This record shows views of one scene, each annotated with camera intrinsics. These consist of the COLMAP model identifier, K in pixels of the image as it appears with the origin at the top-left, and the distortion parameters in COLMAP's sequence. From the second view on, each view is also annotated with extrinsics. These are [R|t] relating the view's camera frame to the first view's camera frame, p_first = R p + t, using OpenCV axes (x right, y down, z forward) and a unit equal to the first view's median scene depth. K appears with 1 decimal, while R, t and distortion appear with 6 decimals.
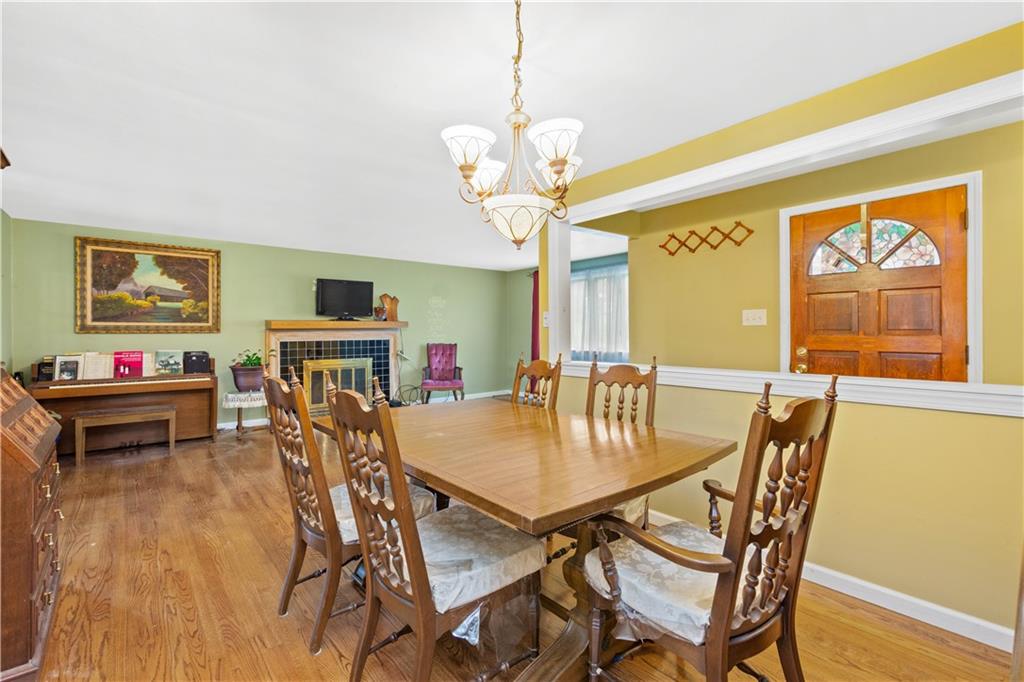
lens RADIAL K [[449.7, 0, 516.5], [0, 449.7, 333.9], [0, 0, 1]] dist [0.014768, -0.004217]
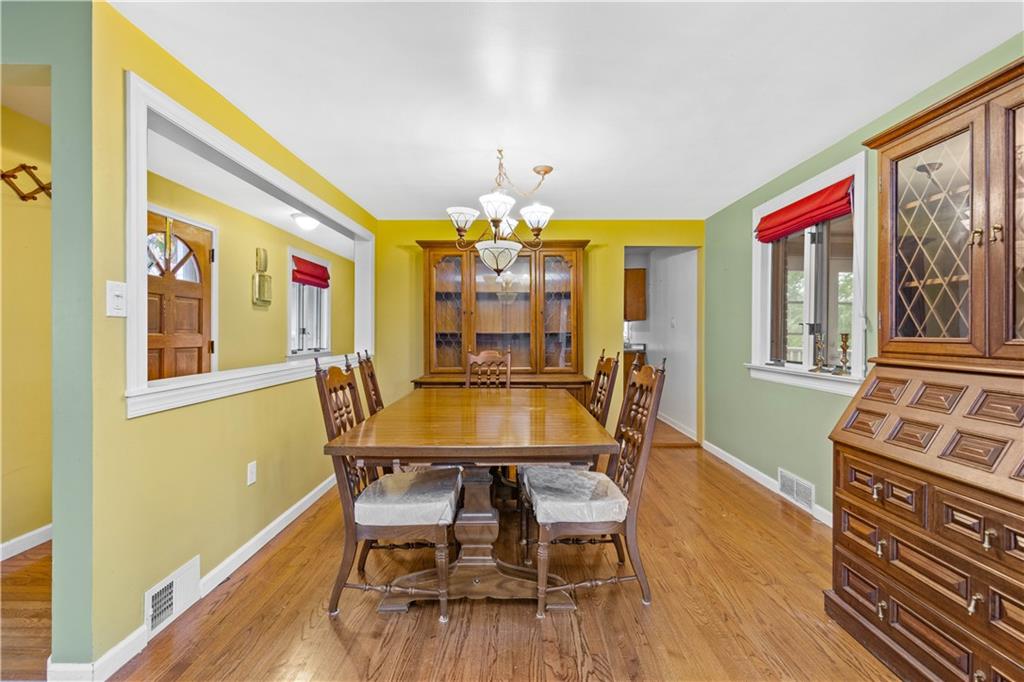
lens RADIAL K [[449.7, 0, 518.5], [0, 449.7, 334.5], [0, 0, 1]] dist [0.014768, -0.004217]
pose [[-0.758972, 0.001562, 0.651121, -0.353265], [0.005522, 0.999977, 0.004038, 0.002116], [-0.651100, 0.006661, -0.758963, 0.739567]]
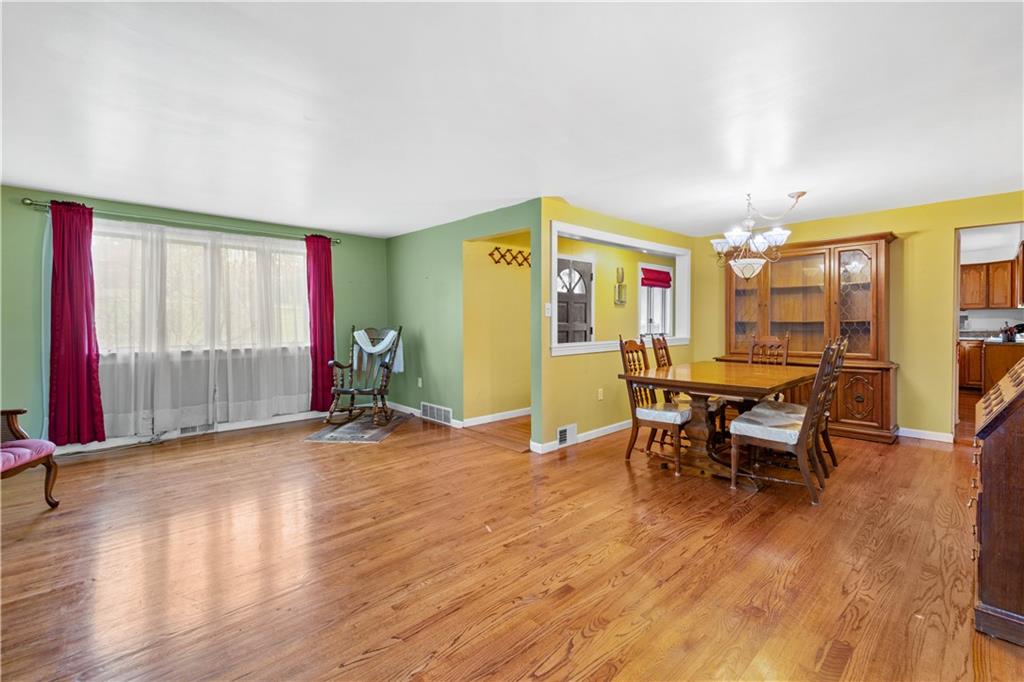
lens RADIAL K [[449.7, 0, 513.0], [0, 449.7, 328.0], [0, 0, 1]] dist [0.014768, -0.004217]
pose [[-0.047753, -0.008460, 0.998823, -0.747678], [0.007463, 0.999933, 0.008826, 0.002564], [-0.998831, 0.007876, -0.047686, 0.784687]]
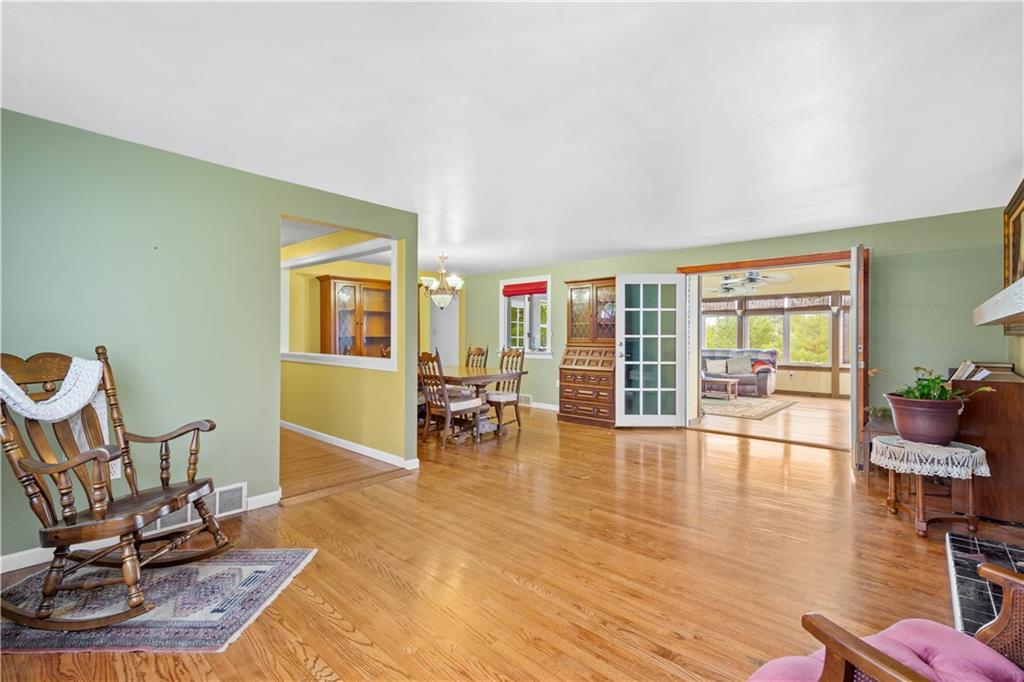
lens RADIAL K [[449.7, 0, 521.9], [0, 449.7, 335.1], [0, 0, 1]] dist [0.014768, -0.004217]
pose [[-0.990482, 0.002800, -0.137612, -0.035122], [0.002313, 0.999990, 0.003703, -0.006093], [0.137621, 0.003349, -0.990479, 1.511435]]
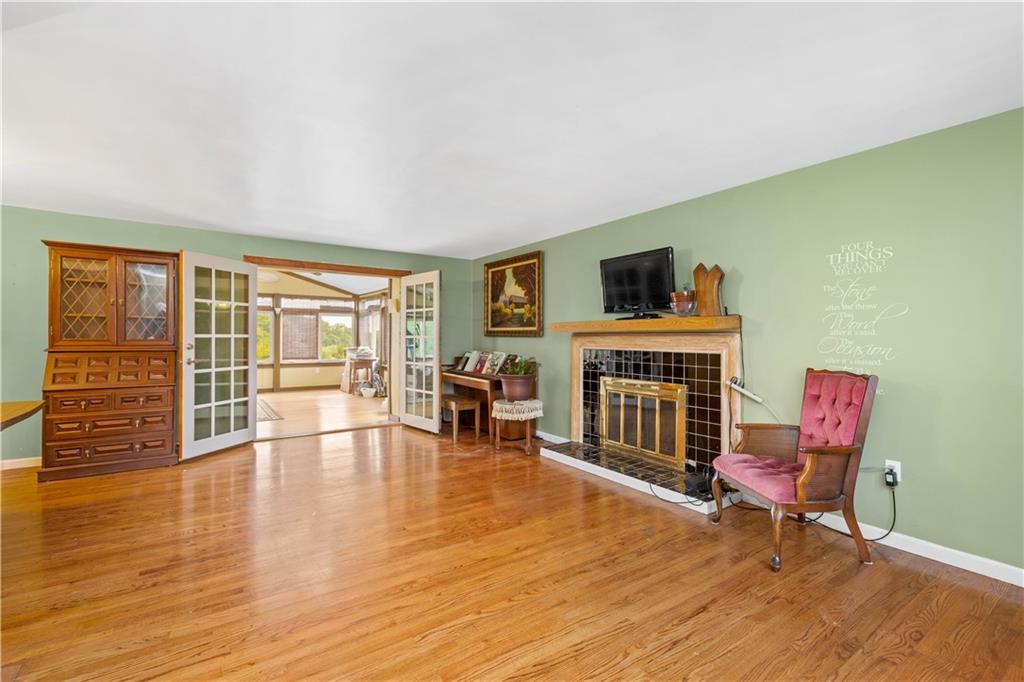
lens RADIAL K [[449.7, 0, 507.2], [0, 449.7, 342.6], [0, 0, 1]] dist [0.014768, -0.004217]
pose [[-0.116568, 0.017694, -0.993025, 0.318336], [-0.011399, 0.999752, 0.019152, -0.008825], [0.993117, 0.013552, -0.116337, 1.109873]]
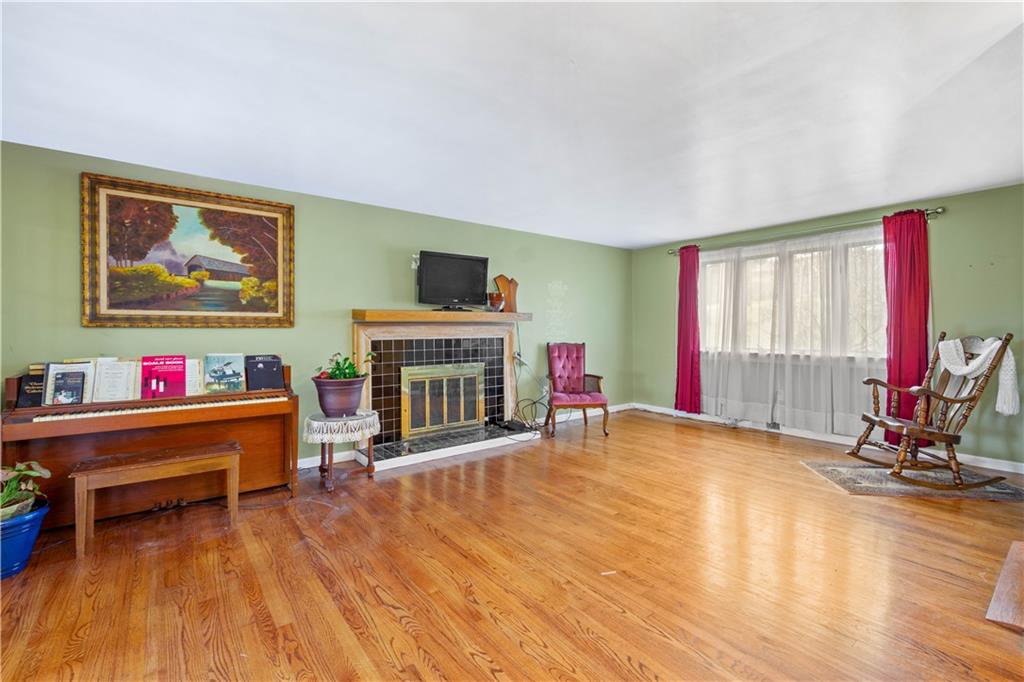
lens RADIAL K [[449.7, 0, 516.2], [0, 449.7, 334.0], [0, 0, 1]] dist [0.014768, -0.004217]
pose [[0.999160, 0.001856, -0.040942, -0.312826], [-0.001641, 0.999985, 0.005287, 0.003617], [0.040951, -0.005216, 0.999148, 0.359373]]
